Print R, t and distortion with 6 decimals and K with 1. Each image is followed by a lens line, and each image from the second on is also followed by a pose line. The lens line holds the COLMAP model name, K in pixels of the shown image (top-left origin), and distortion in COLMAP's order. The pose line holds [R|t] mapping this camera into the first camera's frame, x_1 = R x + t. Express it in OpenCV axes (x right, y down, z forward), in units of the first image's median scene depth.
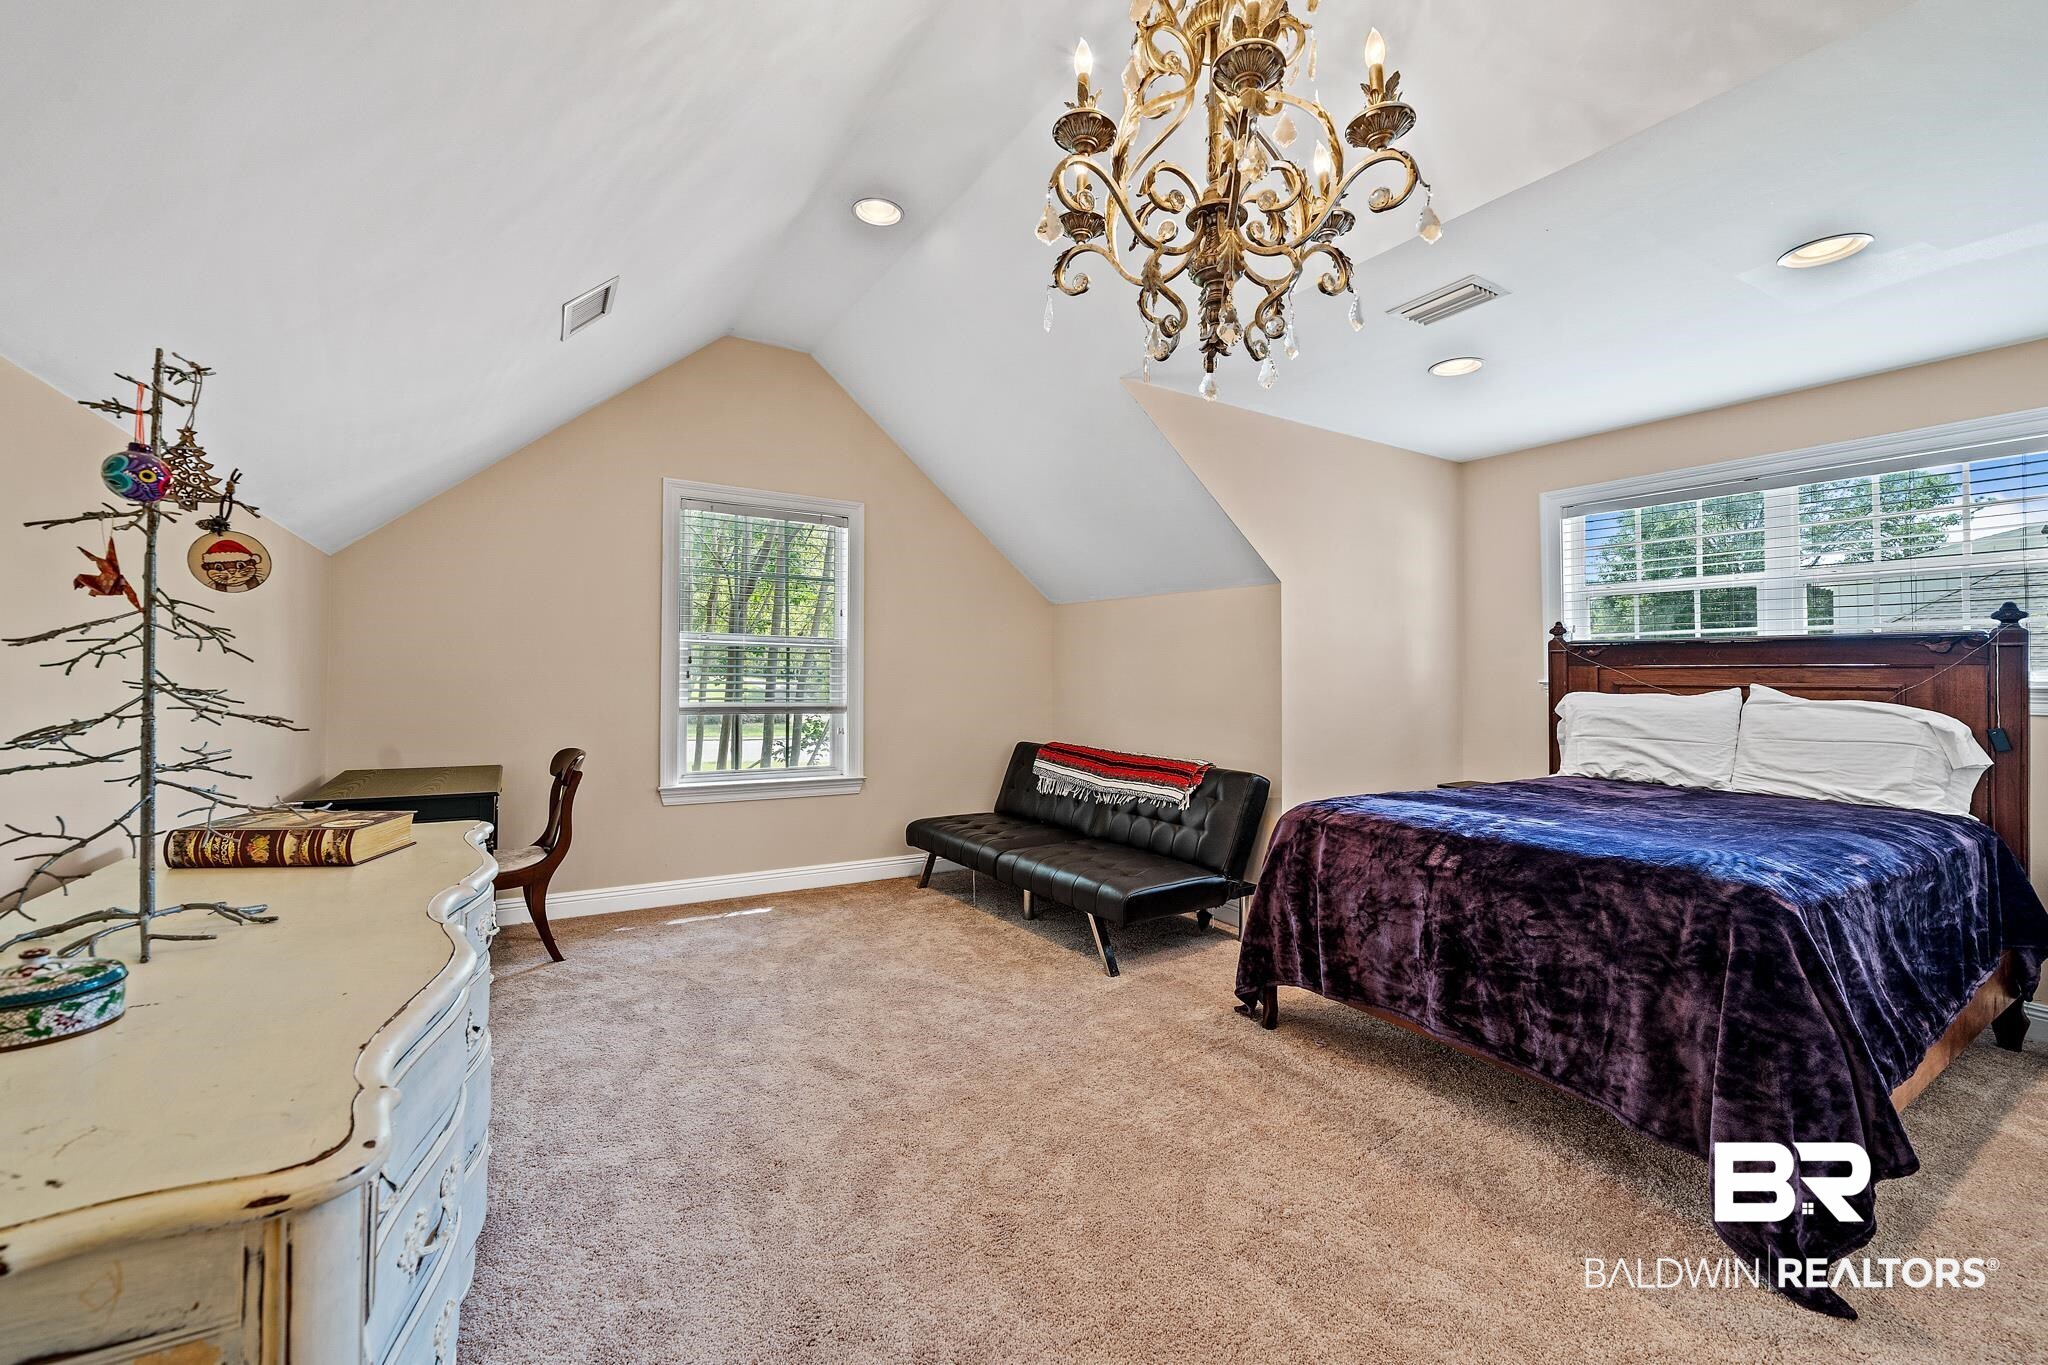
lens RADIAL K [[807.6, 0, 1030.7], [0, 807.6, 692.4], [0, 0, 1]] dist [-0.000719, -0.000119]
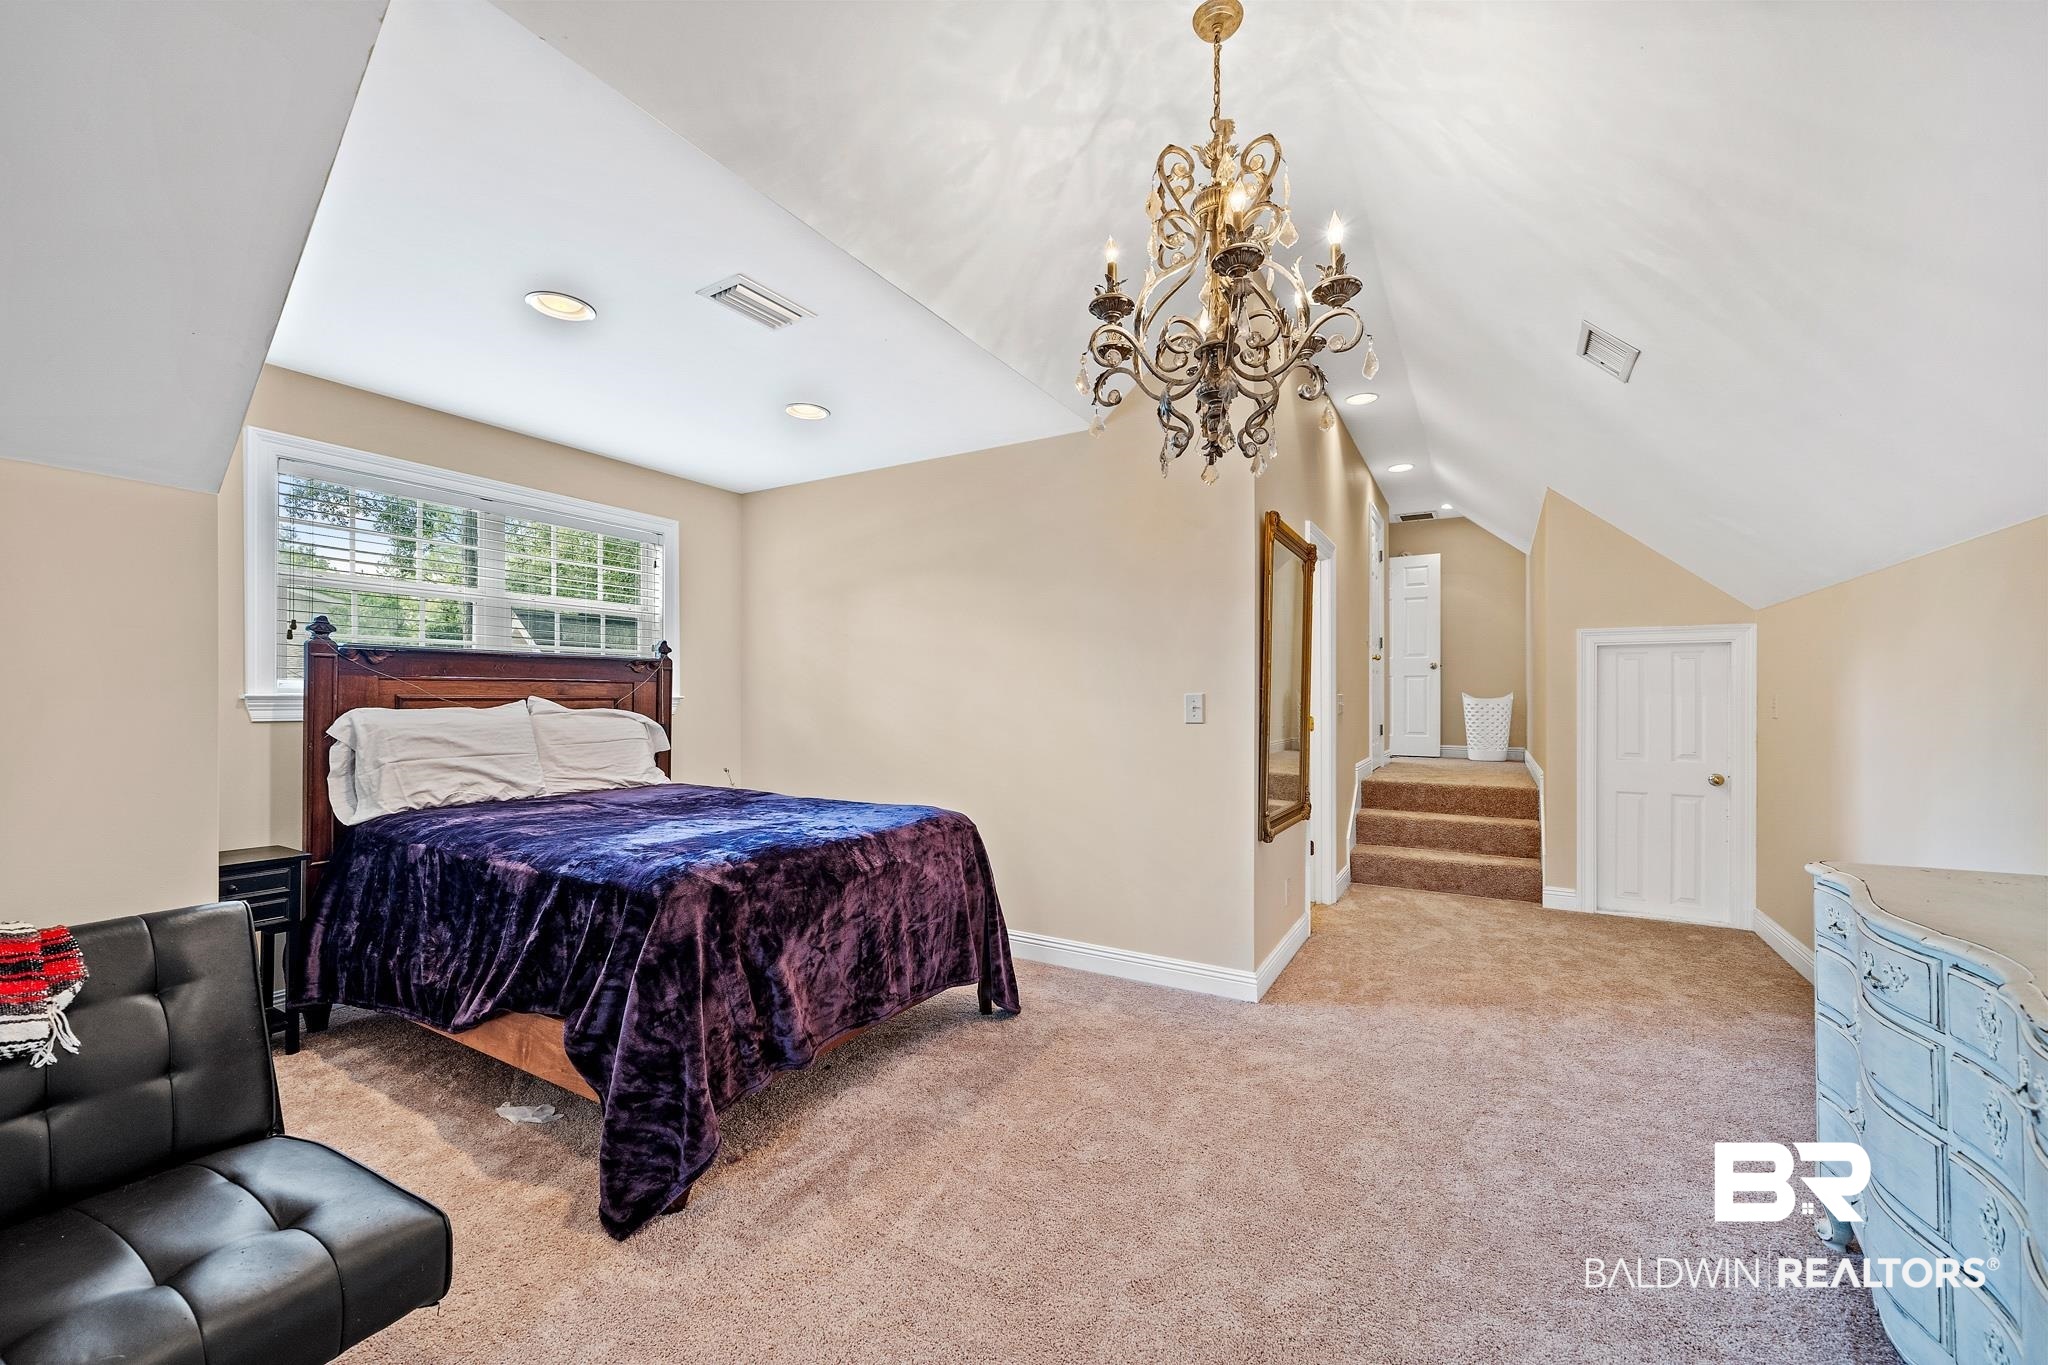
lens RADIAL K [[807.6, 0, 1030.7], [0, 807.6, 692.4], [0, 0, 1]] dist [-0.000719, -0.000119]
pose [[-0.445543, -0.014399, 0.895145, -0.390257], [0.002023, 0.999852, 0.017090, -0.032904], [-0.895258, 0.009425, -0.445448, 0.884233]]
